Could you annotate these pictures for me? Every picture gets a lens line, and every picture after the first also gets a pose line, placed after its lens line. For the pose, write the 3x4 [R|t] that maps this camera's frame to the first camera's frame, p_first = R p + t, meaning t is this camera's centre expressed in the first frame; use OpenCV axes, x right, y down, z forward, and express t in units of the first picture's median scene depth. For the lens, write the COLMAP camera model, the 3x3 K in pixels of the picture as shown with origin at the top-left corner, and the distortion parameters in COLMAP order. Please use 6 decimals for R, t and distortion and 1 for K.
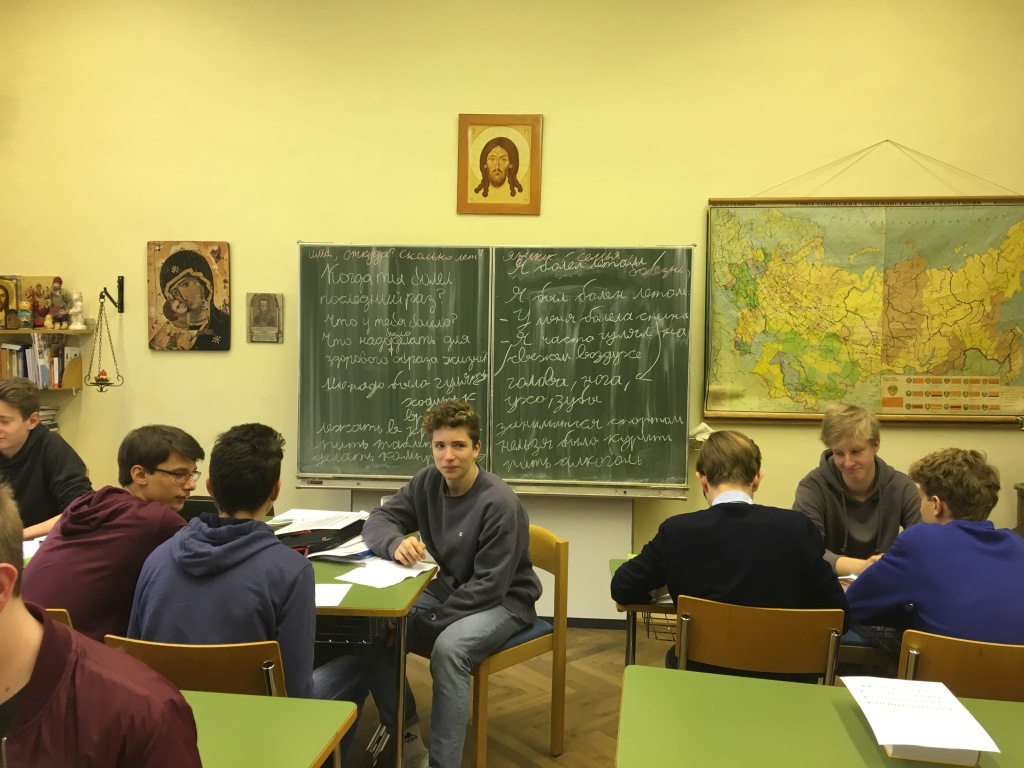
lens RADIAL K [[862.0, 0, 506.1], [0, 862.0, 373.8], [0, 0, 1]] dist [0.067621, -0.099290]
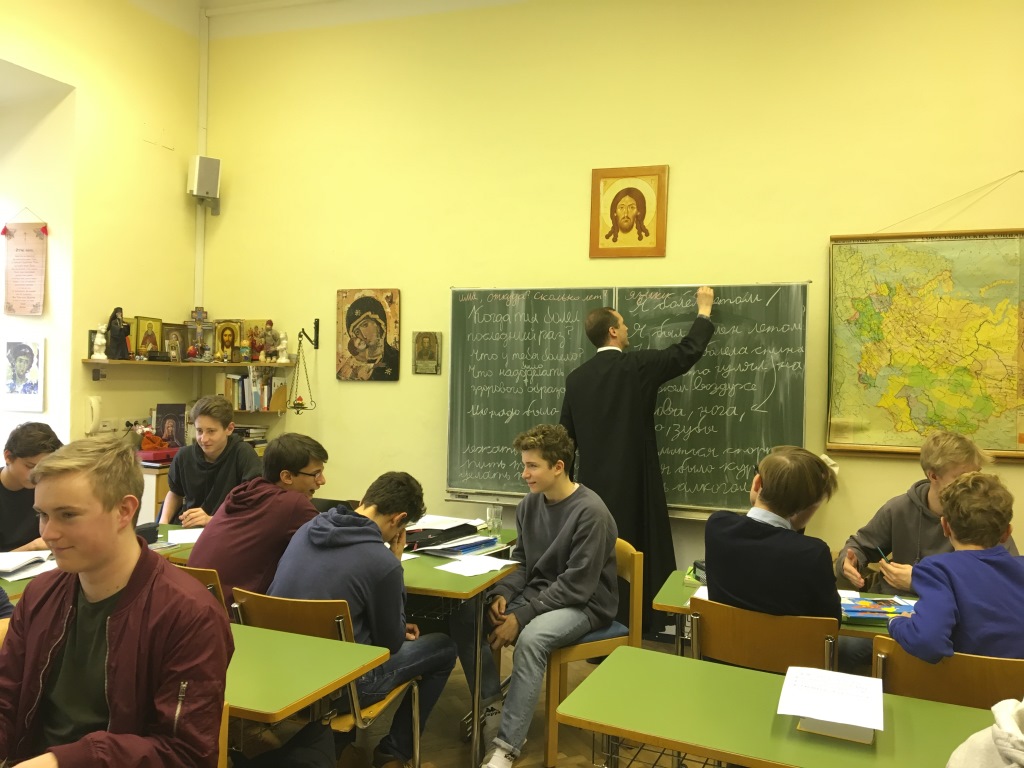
lens RADIAL K [[862.0, 0, 500.7], [0, 862.0, 376.3], [0, 0, 1]] dist [0.067621, -0.099290]
pose [[0.963012, 0.005271, -0.269405, 0.138325], [-0.015214, 0.999277, -0.034829, 0.005953], [0.269027, 0.037640, 0.962397, -0.091051]]
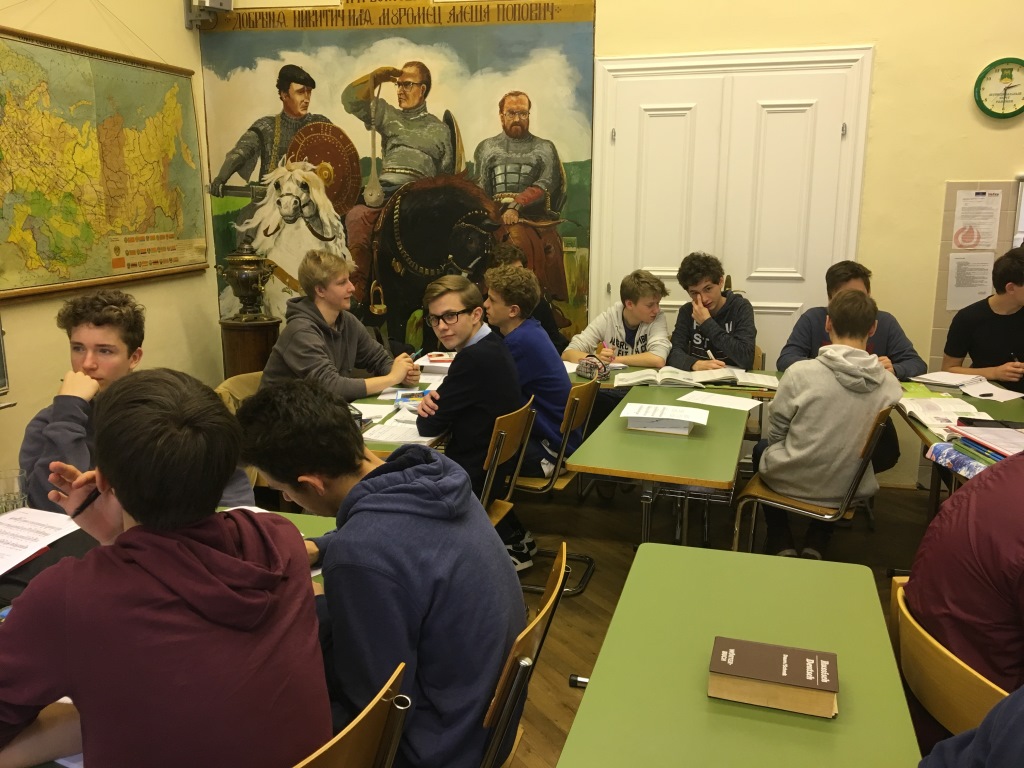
lens RADIAL K [[862.0, 0, 504.3], [0, 862.0, 392.3], [0, 0, 1]] dist [0.067621, -0.099290]
pose [[0.117079, -0.227691, 0.966669, -0.513504], [0.055211, 0.973350, 0.222578, -0.021319], [-0.991587, 0.027312, 0.126530, 0.433002]]
